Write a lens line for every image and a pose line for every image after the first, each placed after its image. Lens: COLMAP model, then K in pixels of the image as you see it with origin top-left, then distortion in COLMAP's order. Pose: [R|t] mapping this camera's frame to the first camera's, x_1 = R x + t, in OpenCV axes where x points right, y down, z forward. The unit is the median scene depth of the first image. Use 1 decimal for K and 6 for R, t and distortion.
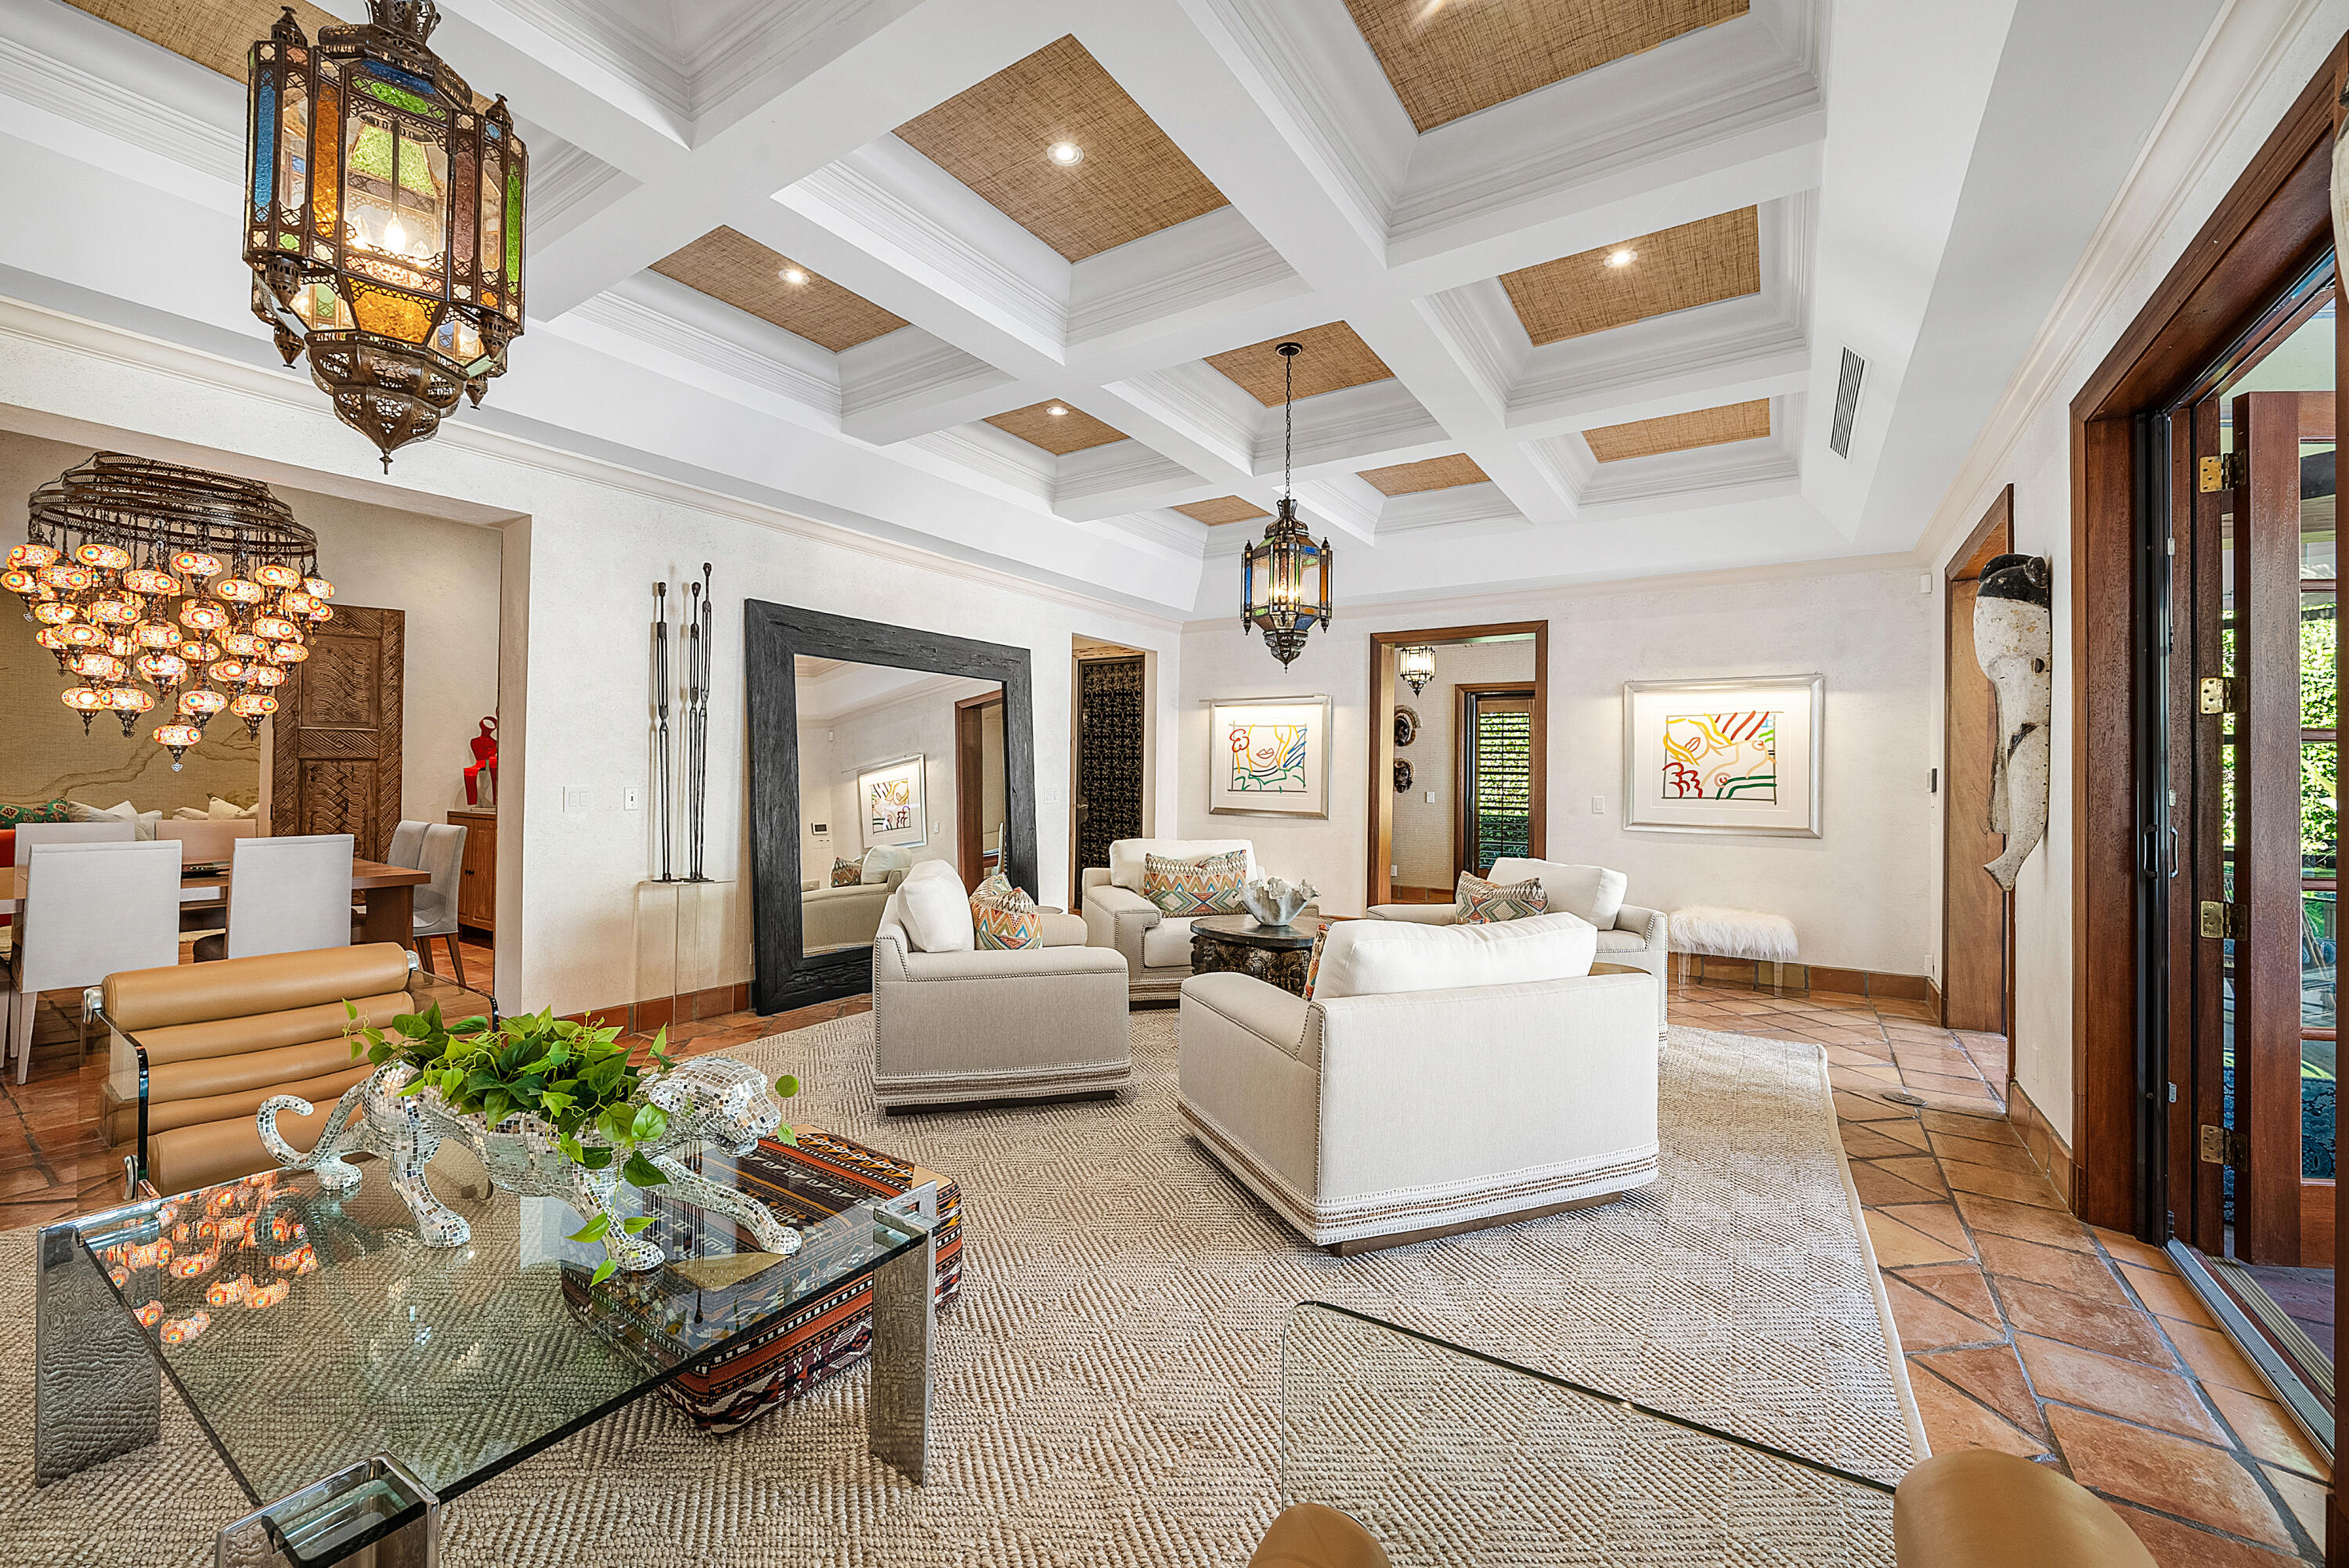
lens RADIAL K [[921.3, 0, 1174.5], [0, 921.3, 784.0], [0, 0, 1]] dist [-0.085014, -0.000057]
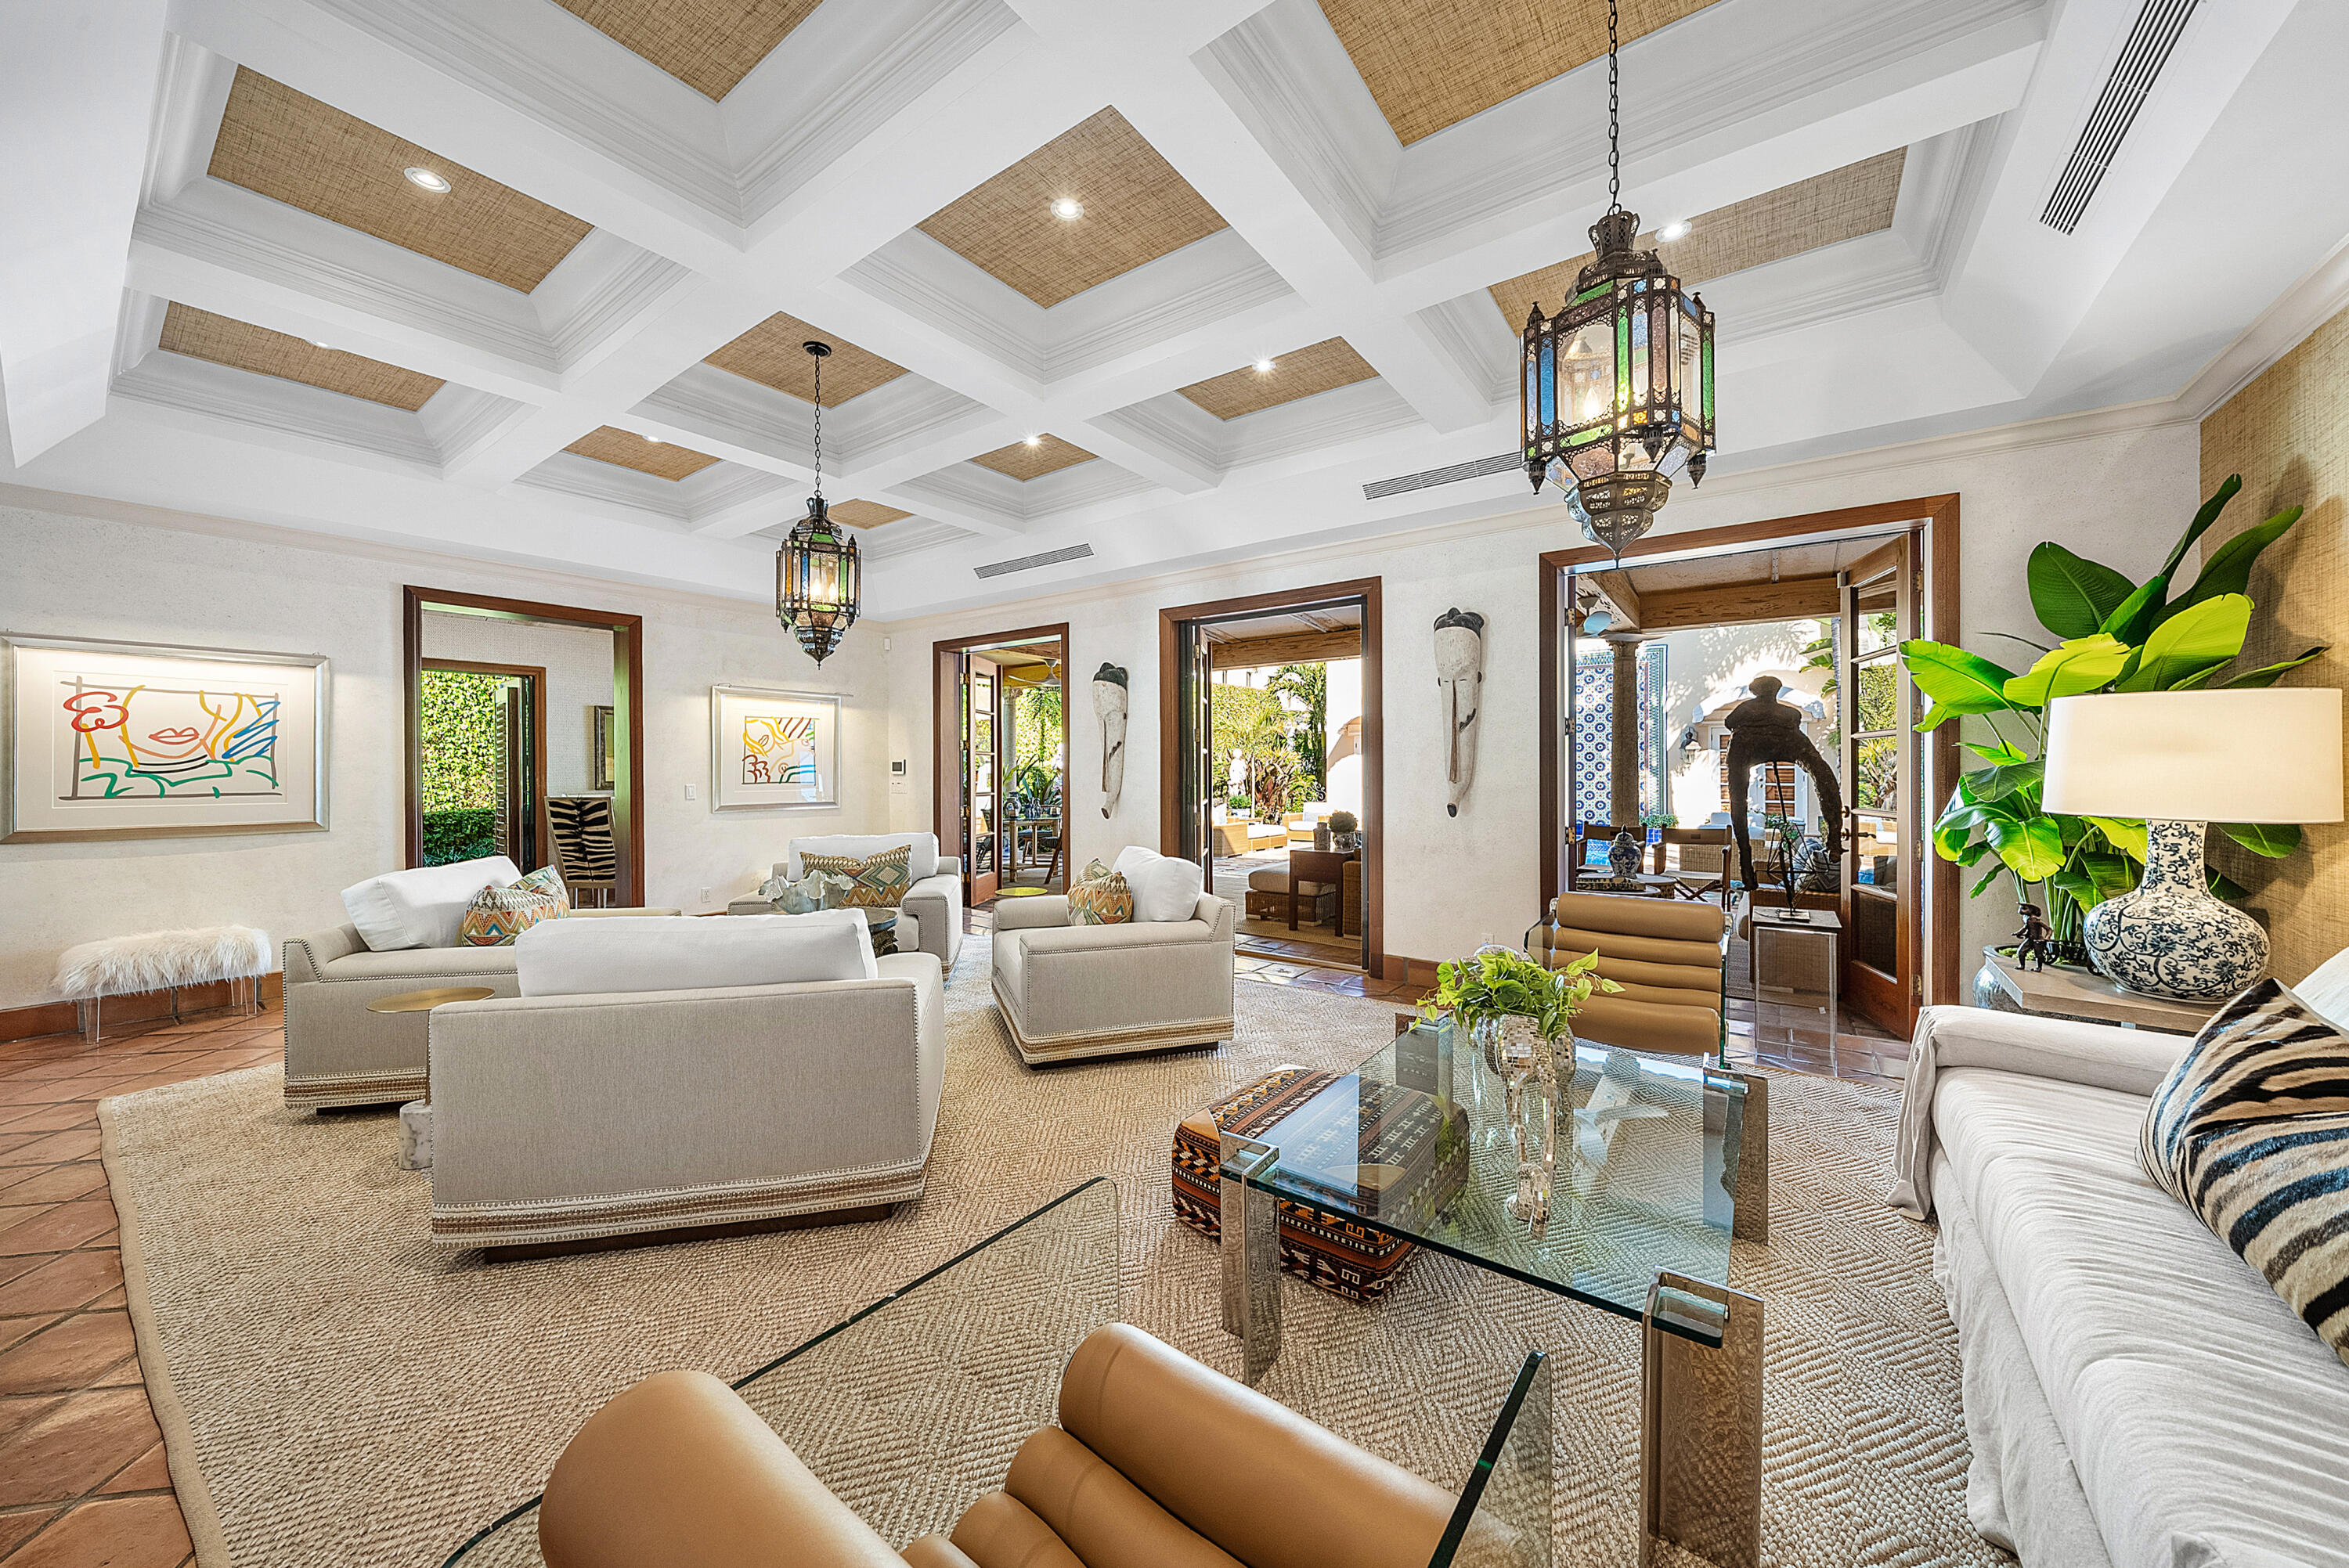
lens RADIAL K [[791.9, 0, 1174.5], [0, 791.9, 784.0], [0, 0, 1]] dist [-0.000304, -0.000055]
pose [[0.031627, -0.034812, 0.998893, -0.504928], [0.008879, 0.999364, 0.034547, -0.015820], [-0.999460, 0.007776, 0.031916, 0.379122]]
